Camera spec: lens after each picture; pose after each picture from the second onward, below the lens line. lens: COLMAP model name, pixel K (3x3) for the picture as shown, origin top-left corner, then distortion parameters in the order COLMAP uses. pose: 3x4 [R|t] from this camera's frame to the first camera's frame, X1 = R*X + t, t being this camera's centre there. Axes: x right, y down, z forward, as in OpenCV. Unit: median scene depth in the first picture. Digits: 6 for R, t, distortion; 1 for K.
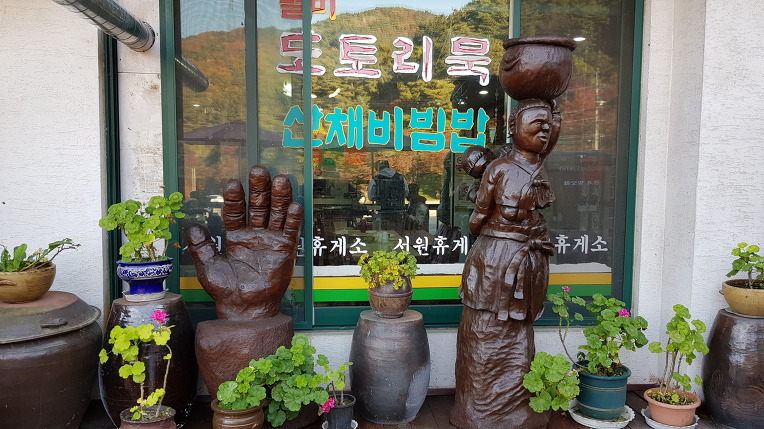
lens RADIAL K [[598.5, 0, 383.4], [0, 598.5, 212.8], [0, 0, 1]] dist [0.055205, -0.015264]
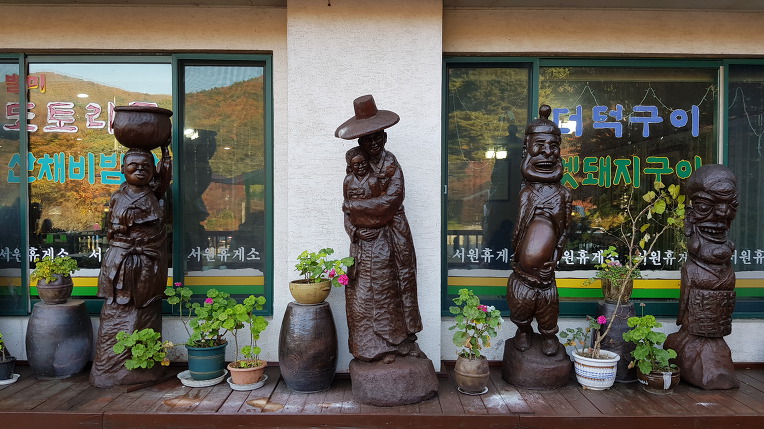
lens RADIAL K [[598.5, 0, 379.2], [0, 598.5, 217.3], [0, 0, 1]] dist [0.055205, -0.015264]
pose [[0.991239, -0.003557, -0.132031, 0.884004], [-0.002180, 0.999060, -0.043284, 0.030304], [0.132061, 0.043193, 0.990300, -0.289888]]
